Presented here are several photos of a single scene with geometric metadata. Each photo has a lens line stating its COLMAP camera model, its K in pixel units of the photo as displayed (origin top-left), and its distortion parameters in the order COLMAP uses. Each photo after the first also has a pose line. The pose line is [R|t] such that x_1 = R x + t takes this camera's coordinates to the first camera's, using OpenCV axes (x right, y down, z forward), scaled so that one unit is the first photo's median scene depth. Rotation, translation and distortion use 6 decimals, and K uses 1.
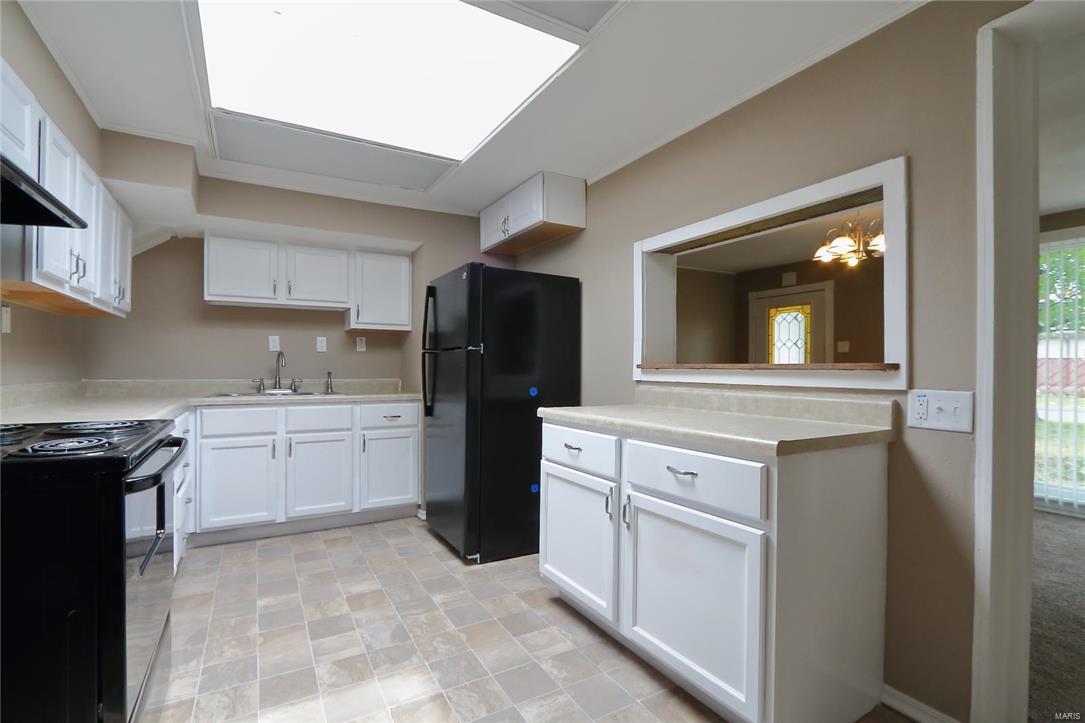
lens RADIAL K [[504.3, 0, 534.6], [0, 504.3, 365.2], [0, 0, 1]] dist [0.001731, 0.000134]
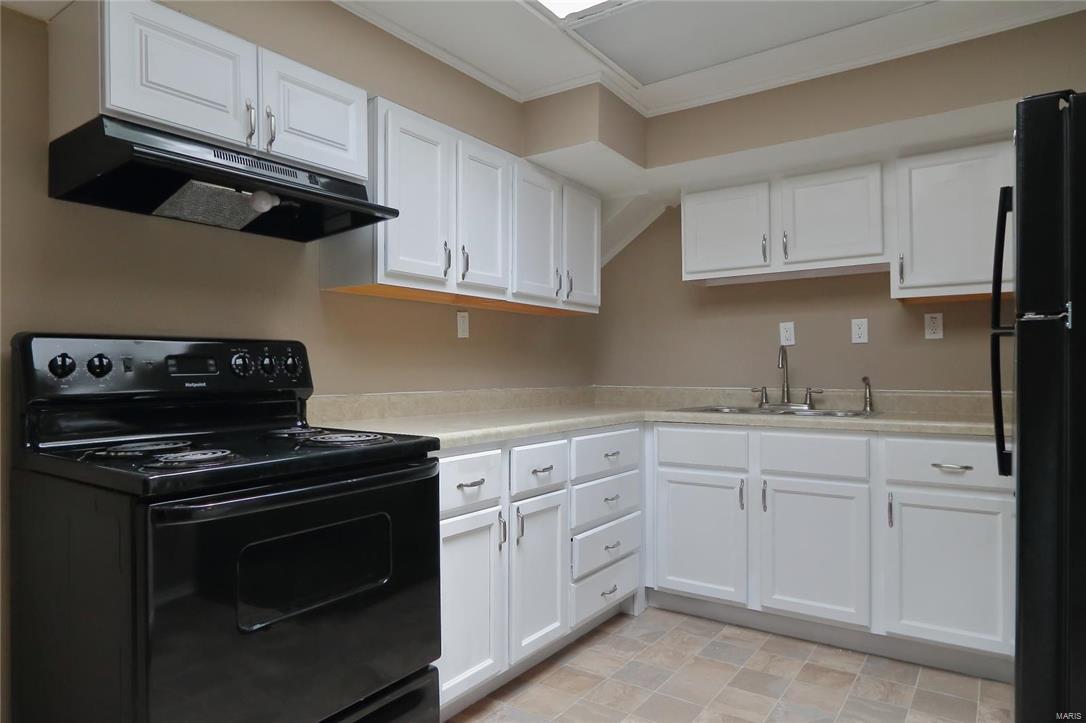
lens RADIAL K [[672.7, 0, 541.6], [0, 672.7, 360.5], [0, 0, 1]] dist [-0.007163, 0.000785]
pose [[0.432312, -0.021139, -0.901476, 0.158692], [0.009631, 0.999776, -0.018825, 0.005921], [0.901673, -0.000544, 0.432419, 0.381707]]
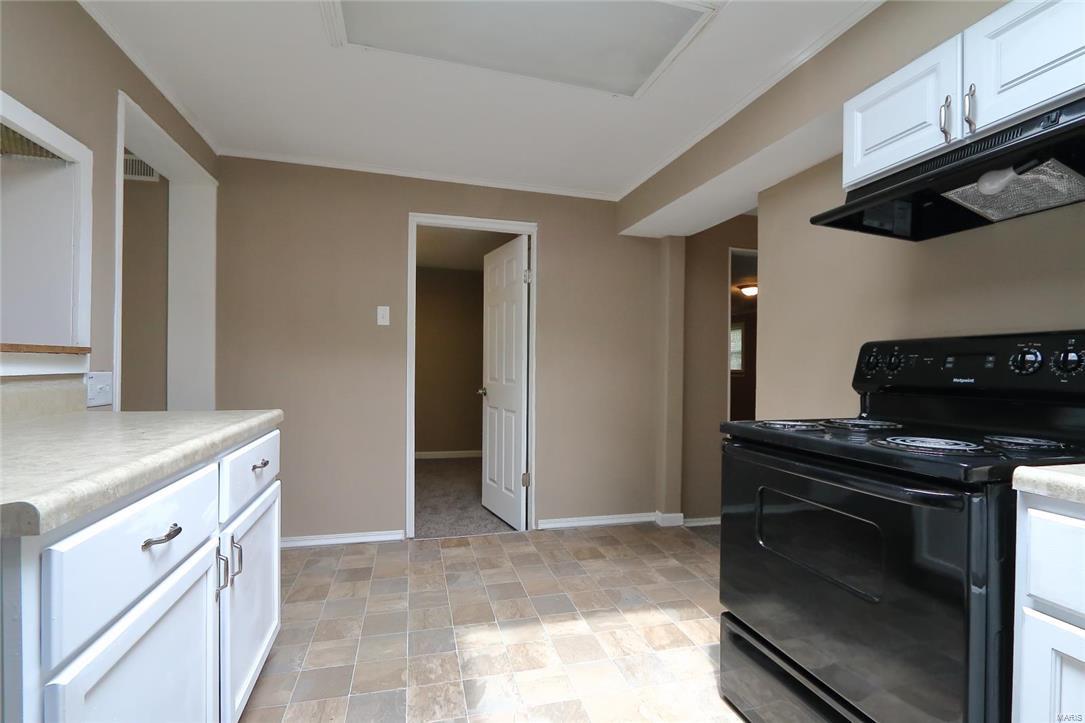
lens RADIAL K [[504.3, 0, 543.4], [0, 504.3, 365.0], [0, 0, 1]] dist [0.001731, 0.000134]
pose [[-0.968398, -0.017583, 0.248787, -0.333789], [-0.018697, 0.999823, -0.002116, 0.007409], [-0.248706, -0.006700, -0.968556, 1.037457]]
